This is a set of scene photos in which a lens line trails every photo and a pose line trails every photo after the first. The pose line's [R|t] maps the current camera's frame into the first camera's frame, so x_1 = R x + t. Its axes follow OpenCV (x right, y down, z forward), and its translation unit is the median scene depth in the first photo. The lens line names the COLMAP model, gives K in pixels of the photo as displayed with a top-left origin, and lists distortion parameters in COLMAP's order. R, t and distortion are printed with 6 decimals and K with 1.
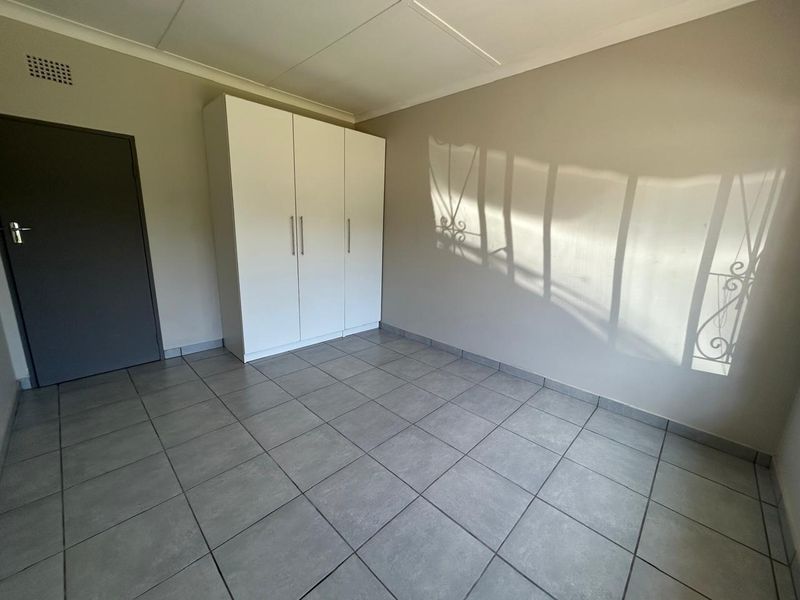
lens RADIAL K [[321.8, 0, 401.2], [0, 321.8, 300.2], [0, 0, 1]] dist [-0.009596, 0.000330]
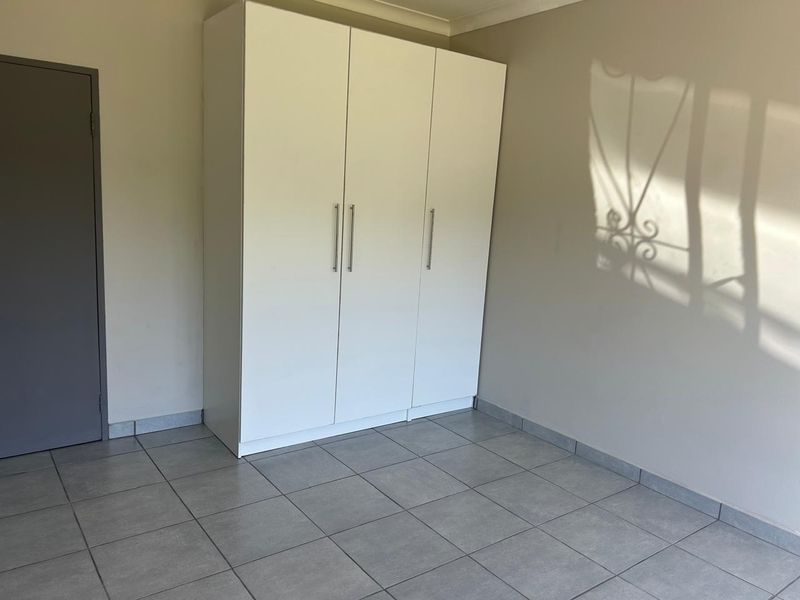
lens RADIAL K [[607.5, 0, 403.9], [0, 607.5, 303.0], [0, 0, 1]] dist [0.034192, -0.032763]
pose [[0.985906, 0.050915, -0.159362, -0.044502], [-0.060808, 0.996473, -0.057827, -0.032844], [0.155856, 0.066702, 0.985525, -0.032842]]
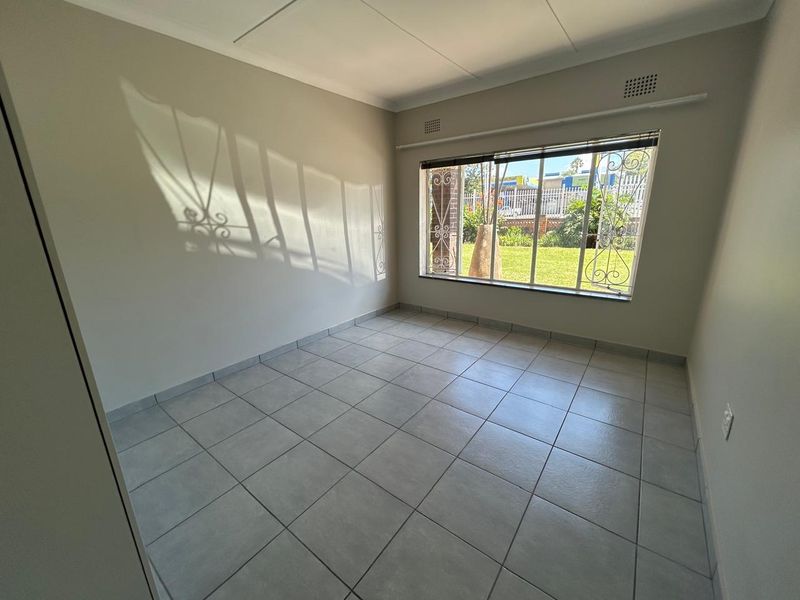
lens RADIAL K [[321.8, 0, 399.0], [0, 321.8, 299.6], [0, 0, 1]] dist [-0.009596, 0.000330]
pose [[-0.116094, -0.292797, 0.949101, -0.758817], [0.247412, 0.916917, 0.313131, -0.198436], [-0.961930, 0.271172, -0.034007, 0.687534]]
